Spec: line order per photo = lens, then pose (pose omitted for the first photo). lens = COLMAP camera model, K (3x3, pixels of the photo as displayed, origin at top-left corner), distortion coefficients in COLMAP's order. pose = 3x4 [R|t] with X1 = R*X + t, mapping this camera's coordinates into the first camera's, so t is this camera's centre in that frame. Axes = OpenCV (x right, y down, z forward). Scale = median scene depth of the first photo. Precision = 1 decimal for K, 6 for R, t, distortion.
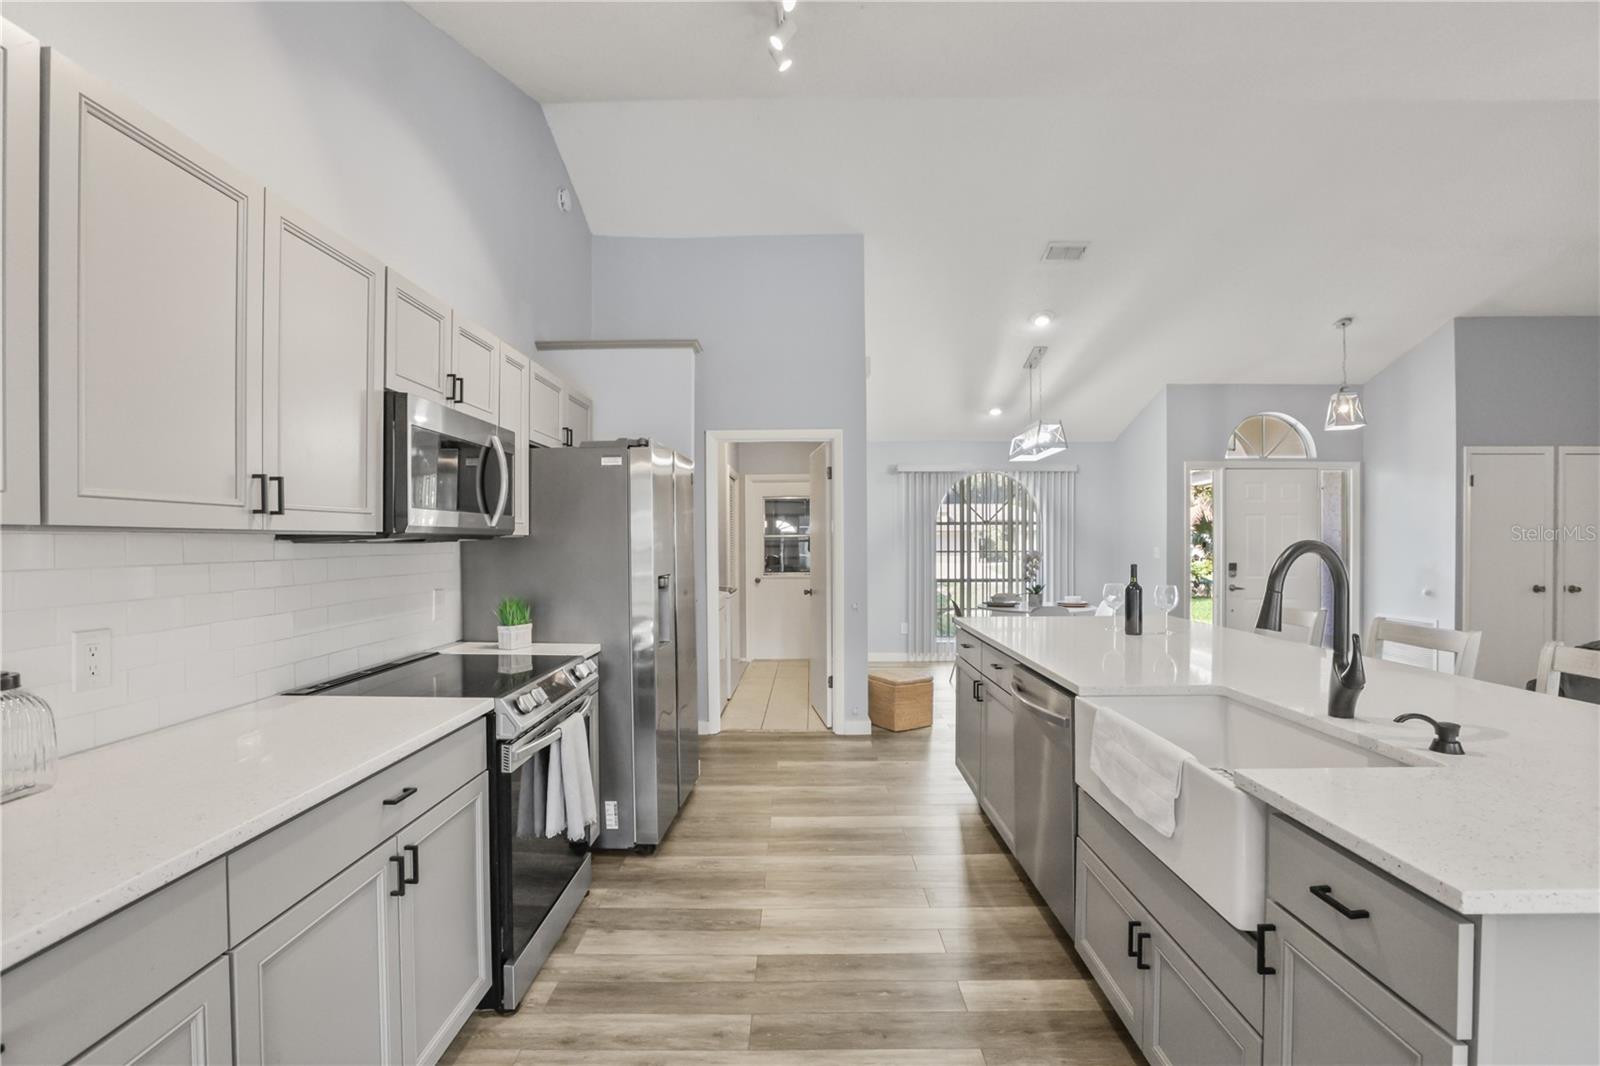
lens RADIAL K [[732.8, 0, 797.8], [0, 732.8, 543.0], [0, 0, 1]] dist [-0.005161, 0.000372]
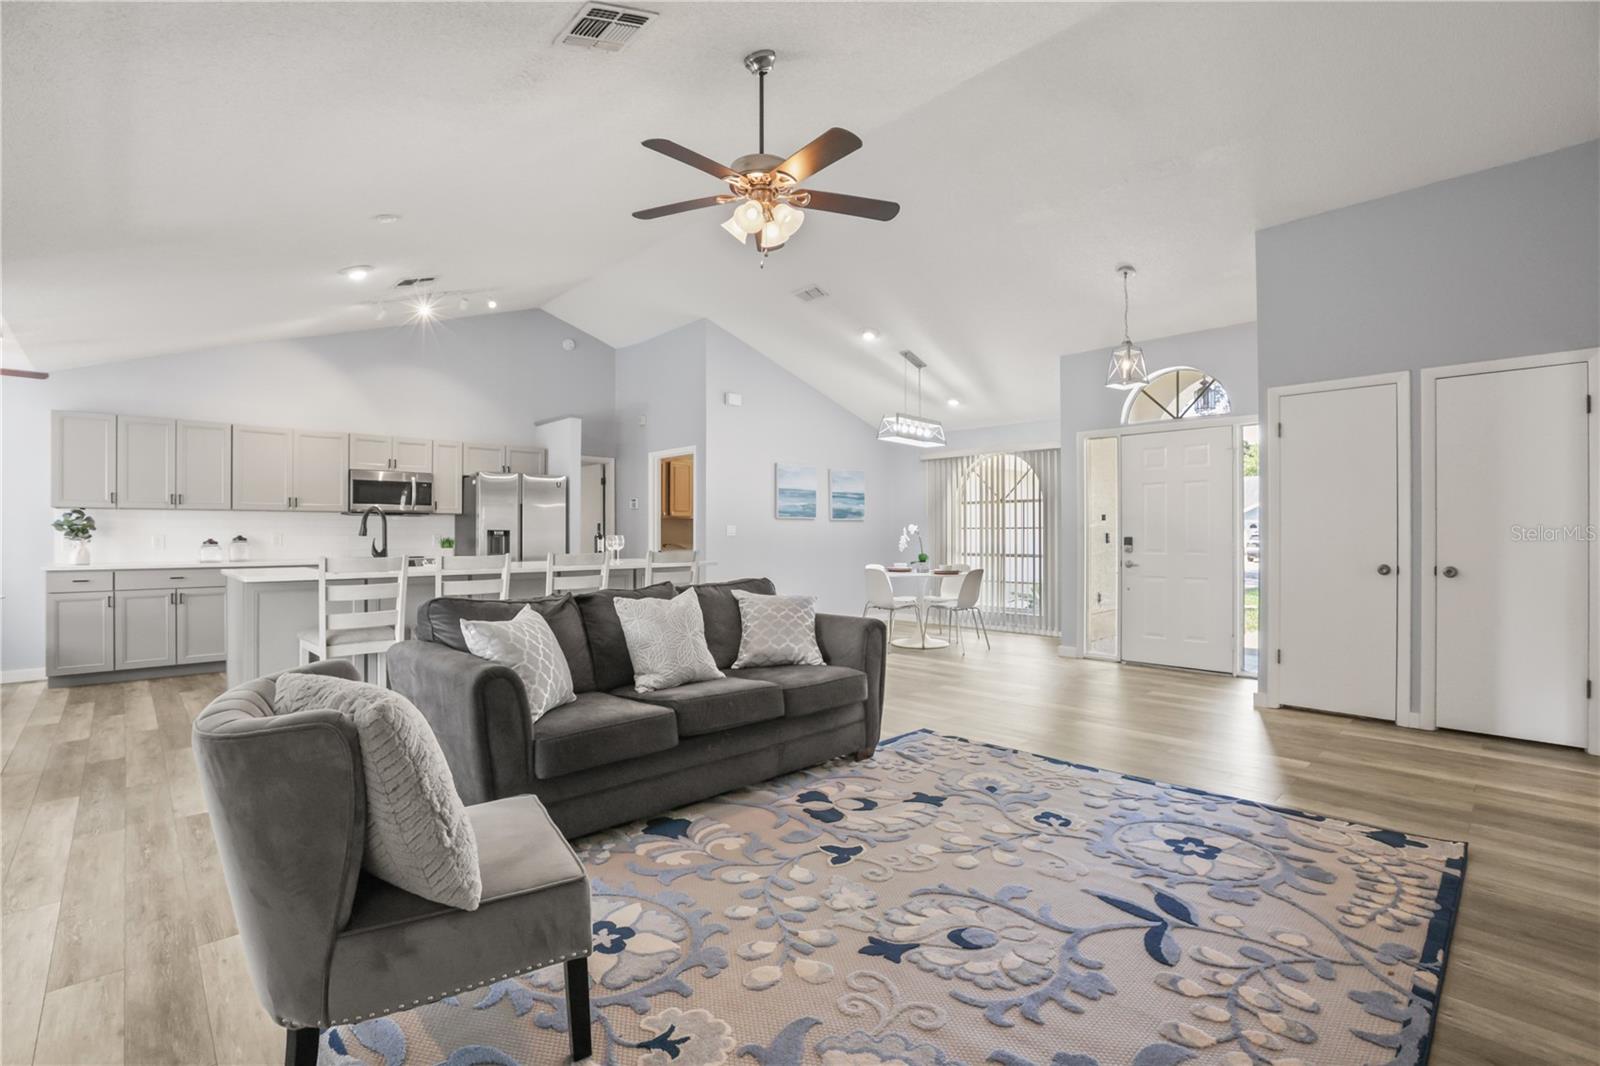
lens RADIAL K [[732.8, 0, 799.0], [0, 732.8, 532.5], [0, 0, 1]] dist [-0.005161, 0.000372]
pose [[0.675309, 0.002086, -0.737532, 1.158574], [-0.003058, 0.999995, 0.000028, 0.027175], [0.737529, 0.002237, 0.675312, 0.078686]]
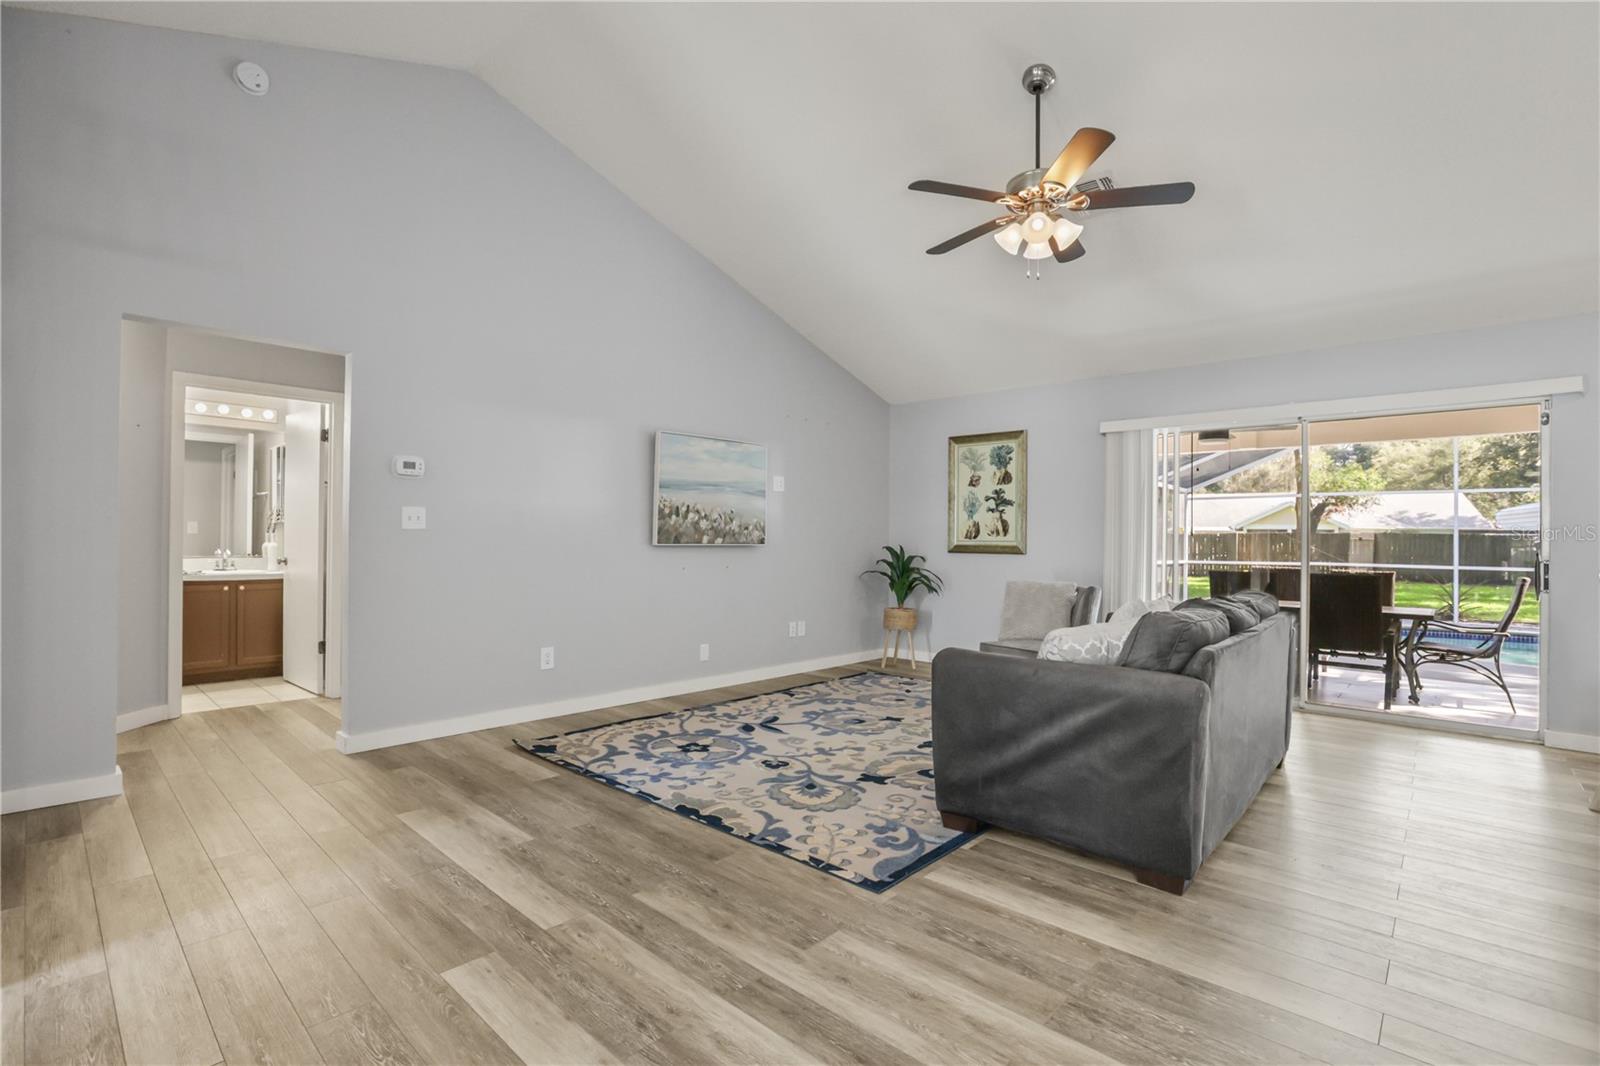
lens RADIAL K [[732.8, 0, 813.9], [0, 732.8, 529.6], [0, 0, 1]] dist [-0.005161, 0.000372]
pose [[-0.737021, 0.000878, 0.675870, 0.472187], [-0.010072, 0.999874, -0.012283, 0.031719], [-0.675795, -0.015860, -0.736919, 0.970278]]
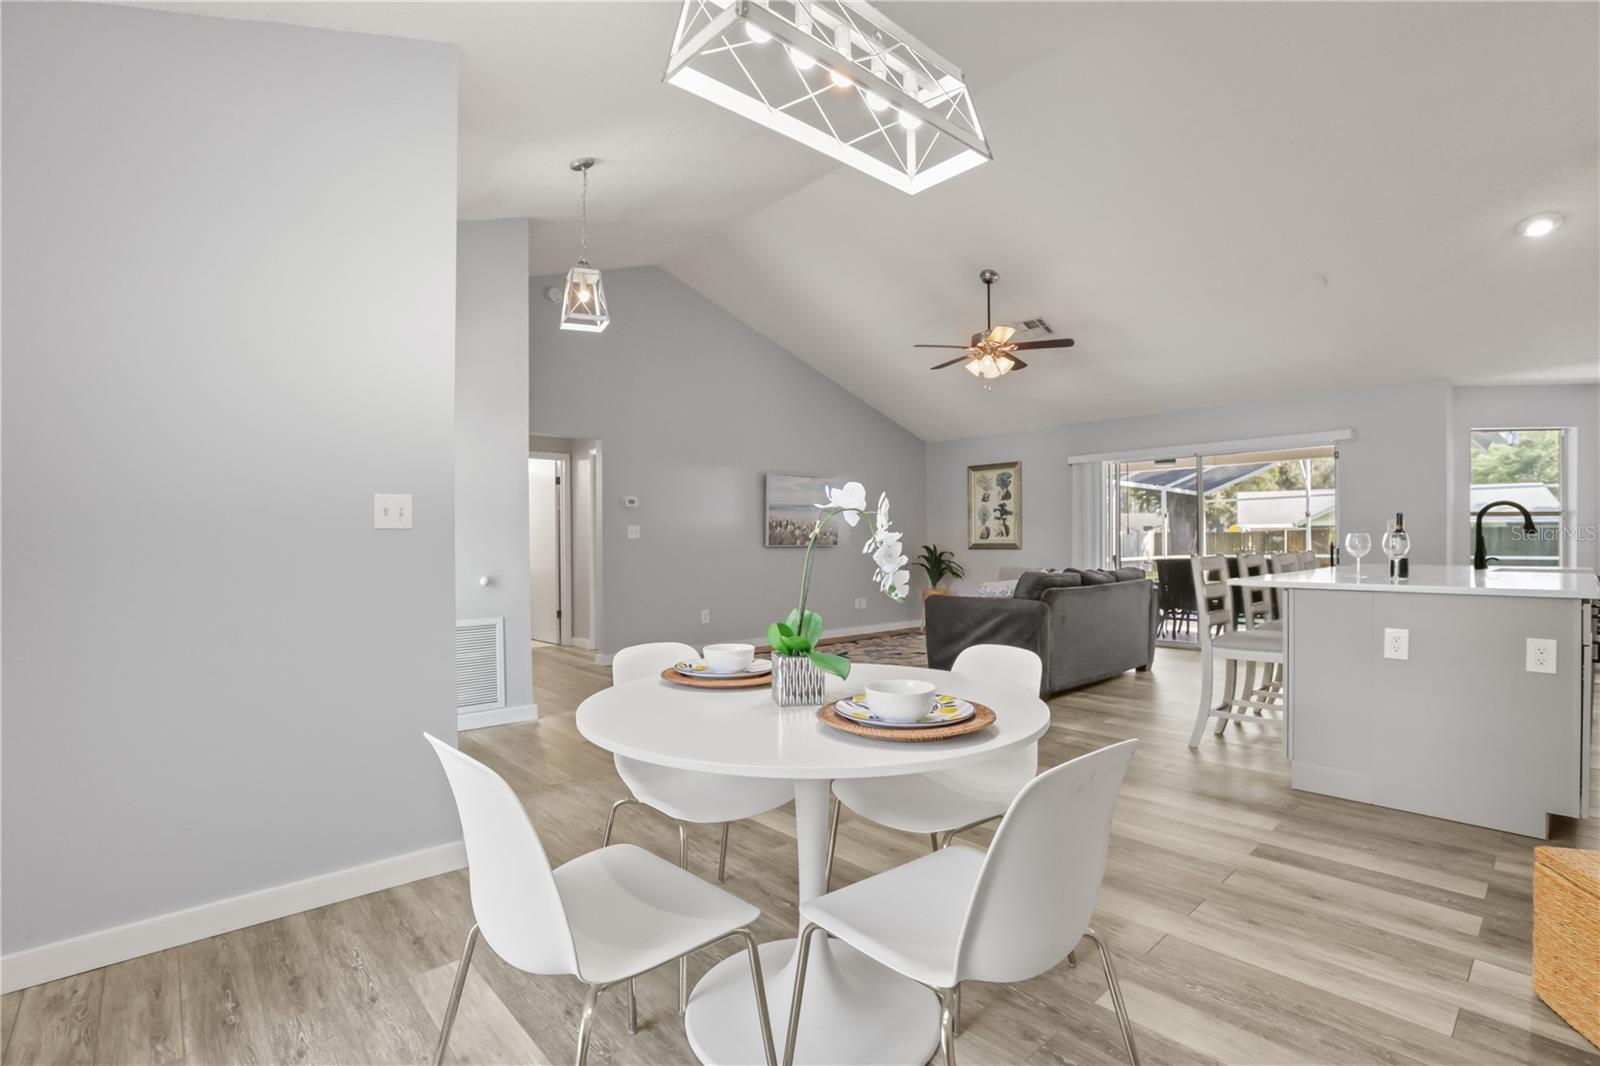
lens RADIAL K [[732.8, 0, 799.5], [0, 732.8, 541.2], [0, 0, 1]] dist [-0.005161, 0.000372]
pose [[-0.656053, 0.006622, 0.754686, 0.157515], [0.006751, 0.999973, -0.002905, 0.035668], [-0.754685, 0.003189, -0.656080, 1.279955]]
